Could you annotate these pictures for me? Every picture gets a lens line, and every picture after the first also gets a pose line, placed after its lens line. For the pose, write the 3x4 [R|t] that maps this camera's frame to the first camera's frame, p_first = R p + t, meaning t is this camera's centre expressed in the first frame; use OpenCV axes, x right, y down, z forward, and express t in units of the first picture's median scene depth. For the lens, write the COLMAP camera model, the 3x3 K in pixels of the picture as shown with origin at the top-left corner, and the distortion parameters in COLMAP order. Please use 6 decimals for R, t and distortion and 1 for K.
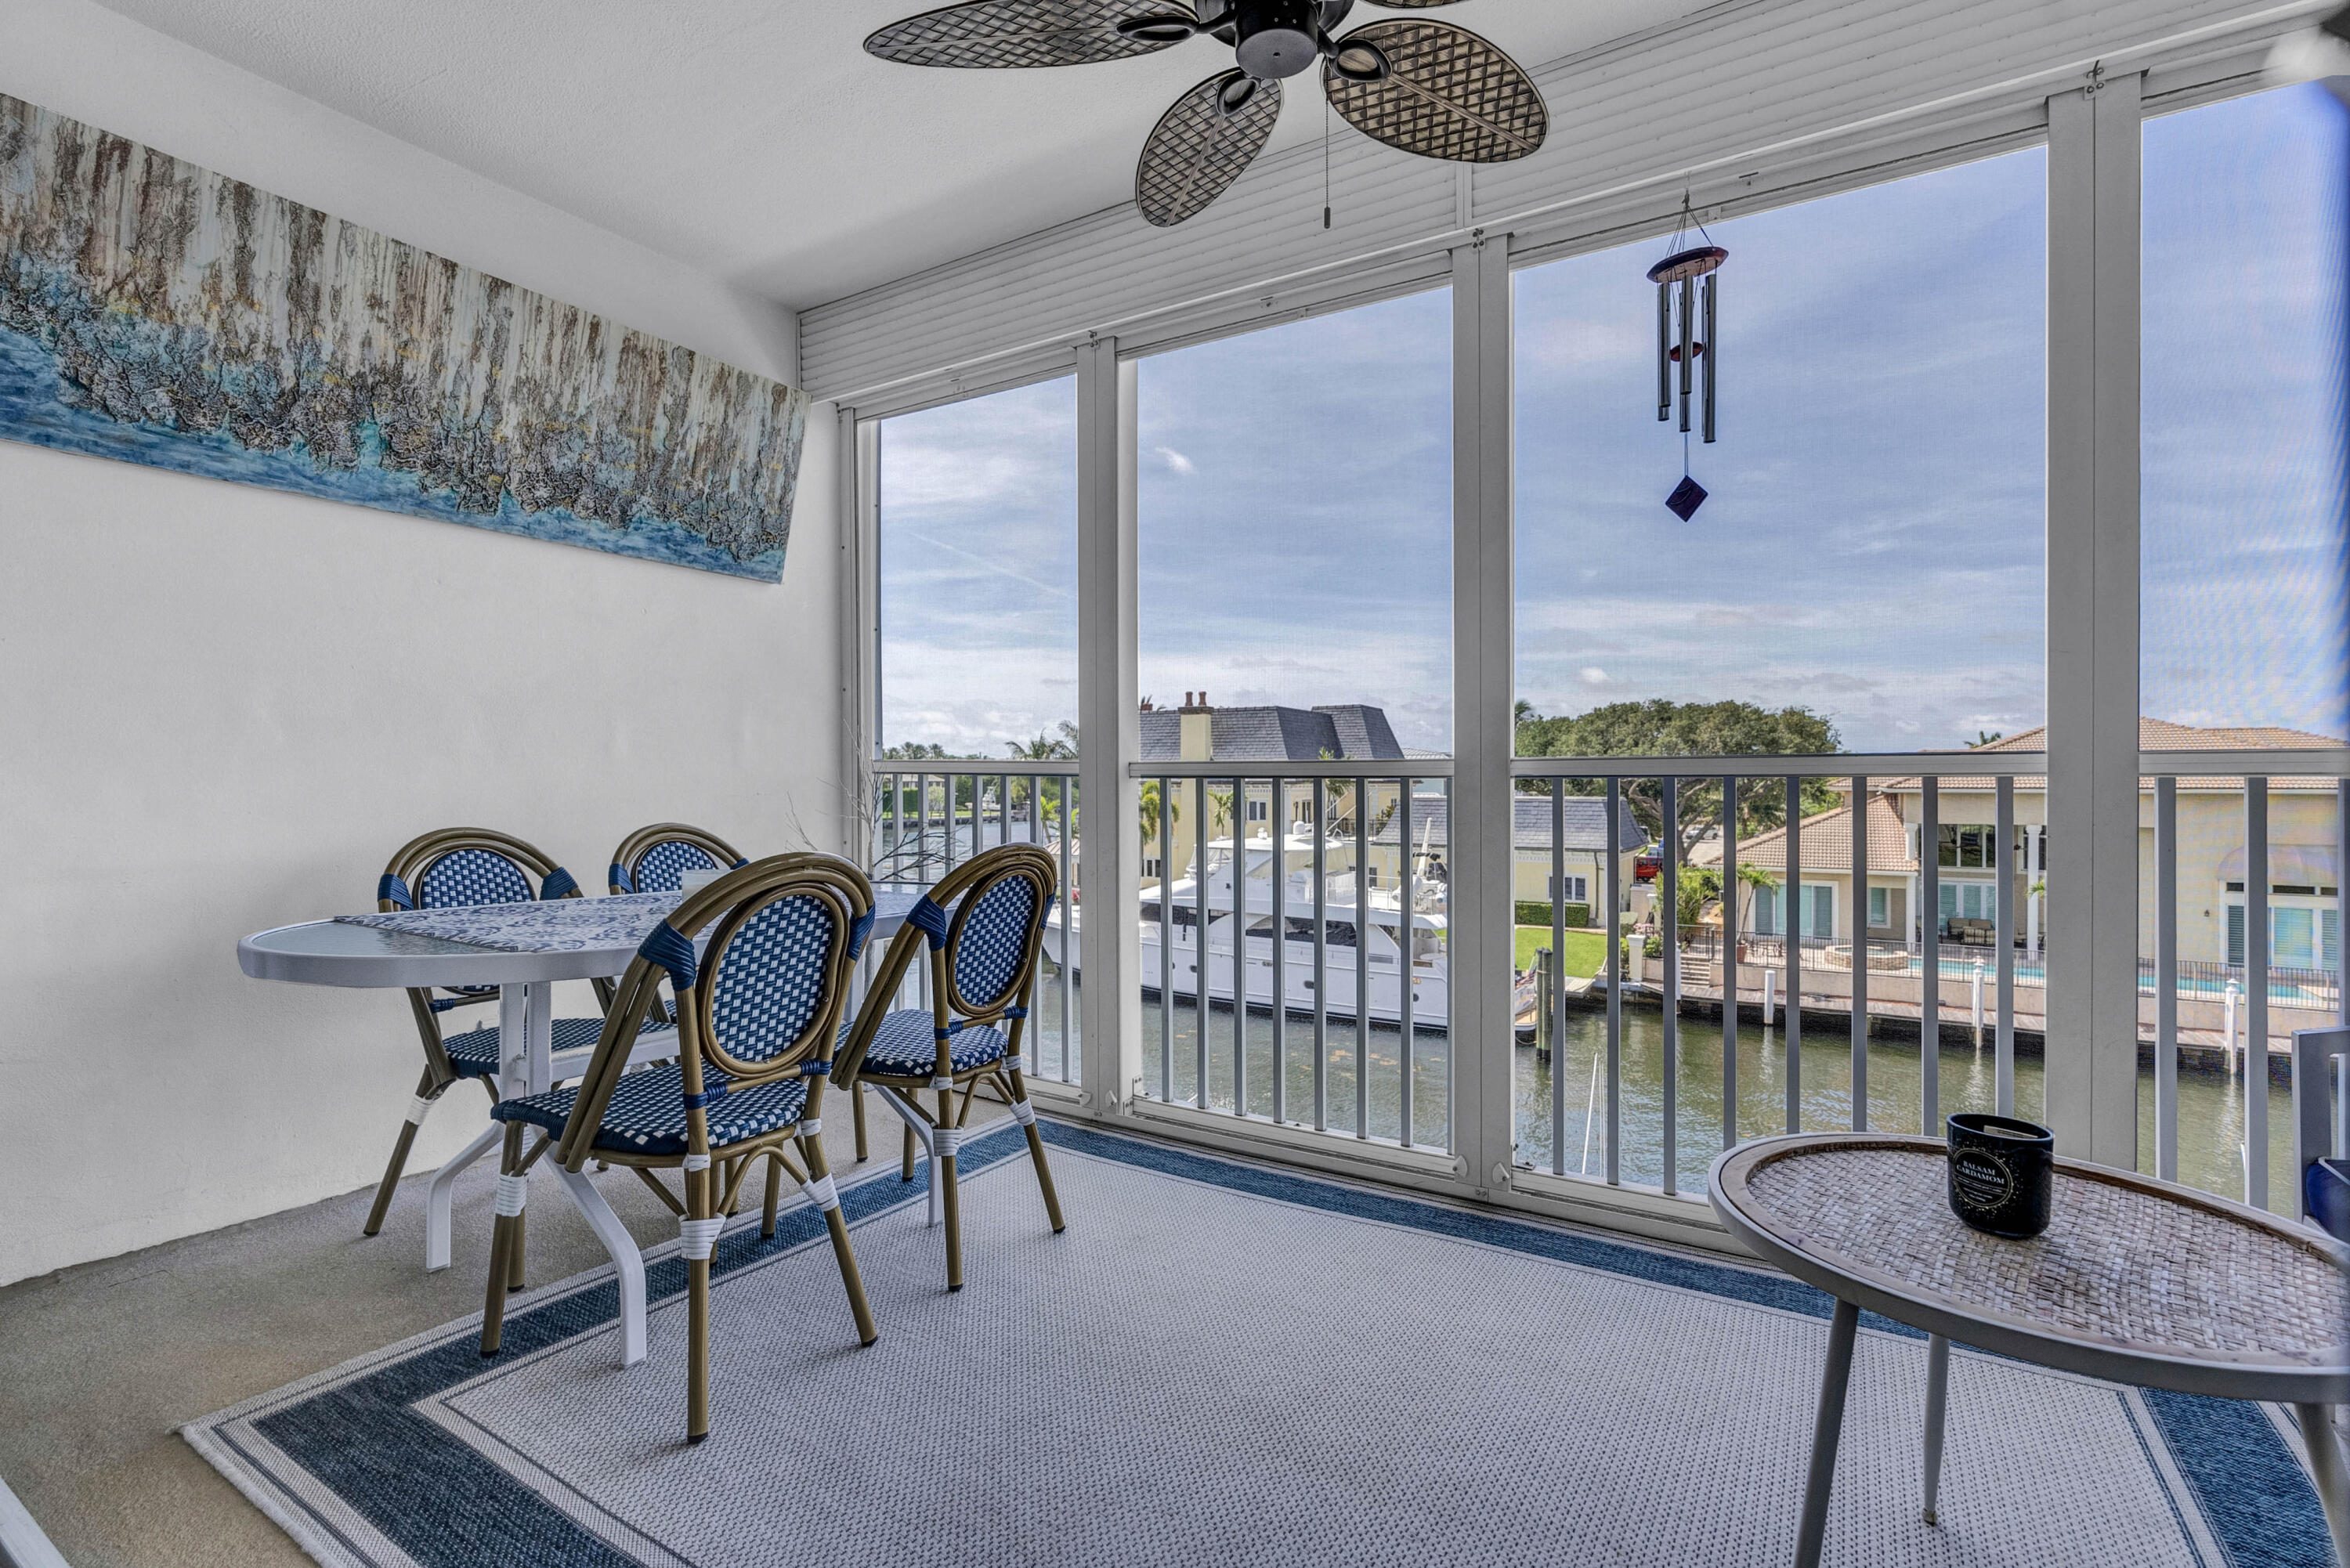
lens RADIAL K [[1068.3, 0, 1177.8], [0, 1068.3, 785.2], [0, 0, 1]] dist [-0.009665, 0.002355]
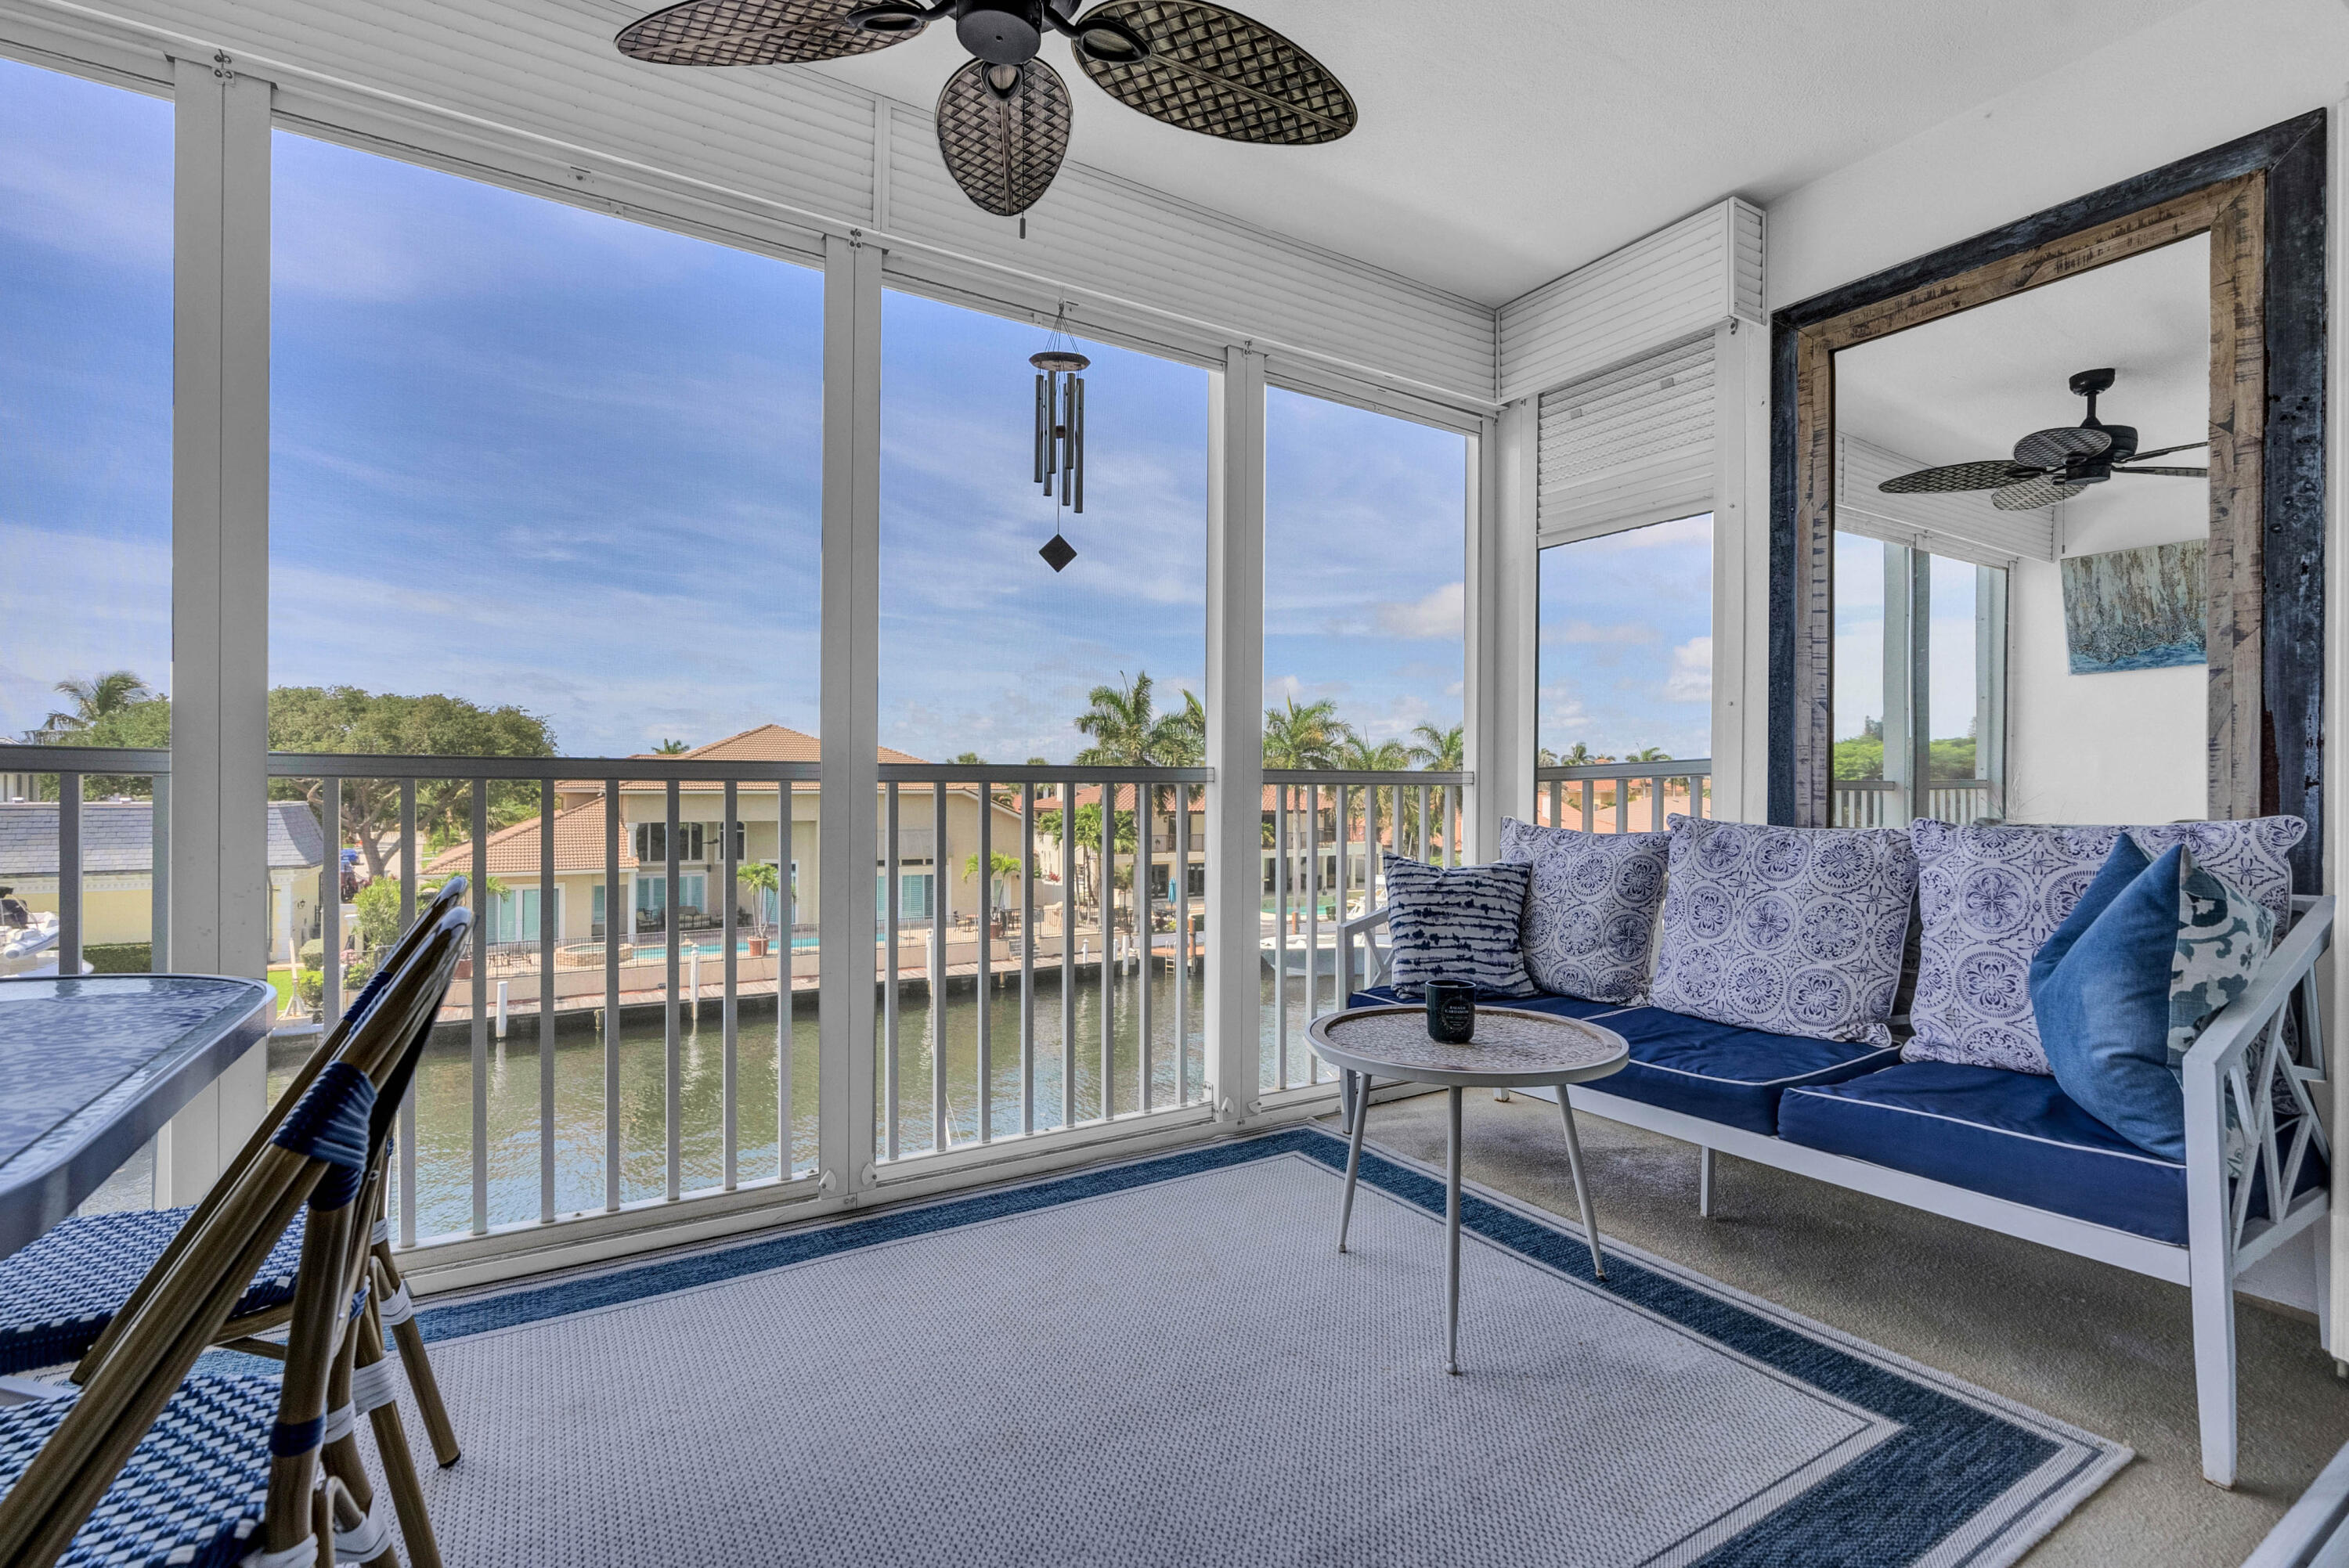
lens RADIAL K [[1067.8, 0, 1209.1], [0, 1067.8, 787.1], [0, 0, 1]] dist [-0.009665, 0.002355]
pose [[0.443526, 0.001107, 0.896261, -0.396022], [-0.000977, 0.999999, -0.000752, -0.001553], [-0.896261, -0.000542, 0.443526, 0.227985]]
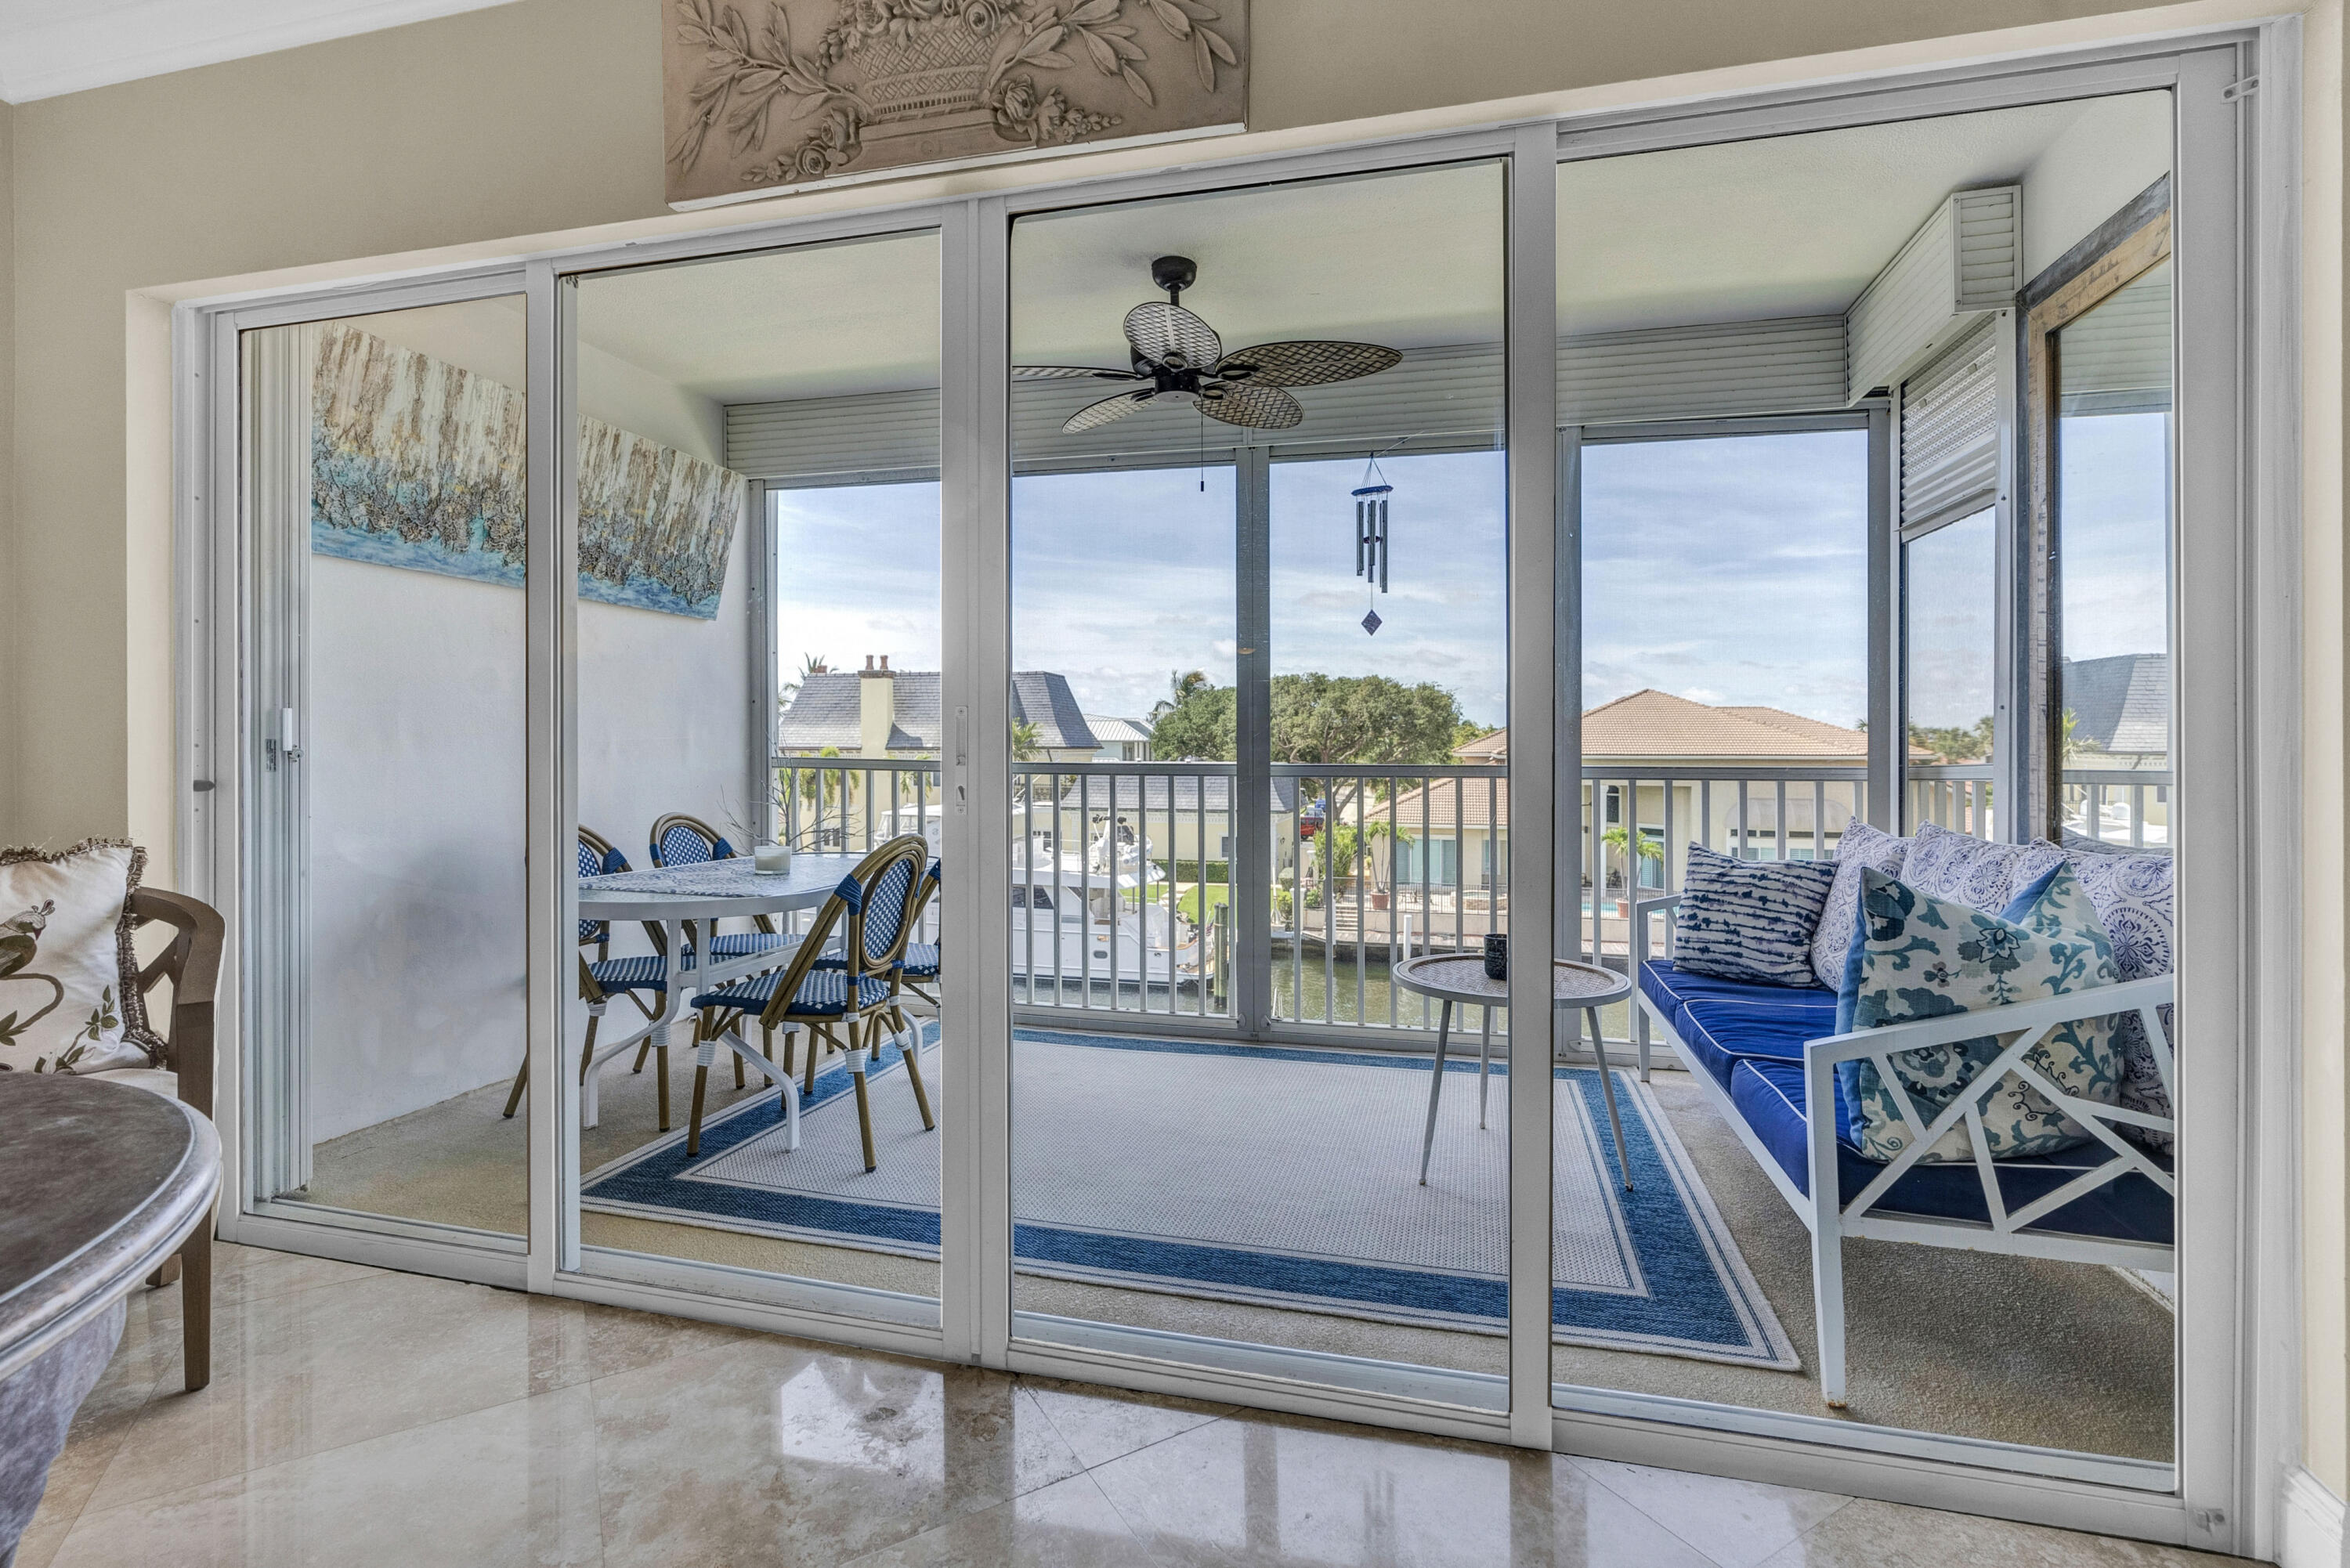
lens RADIAL K [[1068.3, 0, 1173.7], [0, 1068.3, 746.7], [0, 0, 1]] dist [-0.009665, 0.002355]
pose [[0.957573, 0.001357, 0.288189, -0.261971], [-0.000309, 0.999993, -0.003679, -0.041766], [-0.288192, 0.003434, 0.957566, -0.453161]]
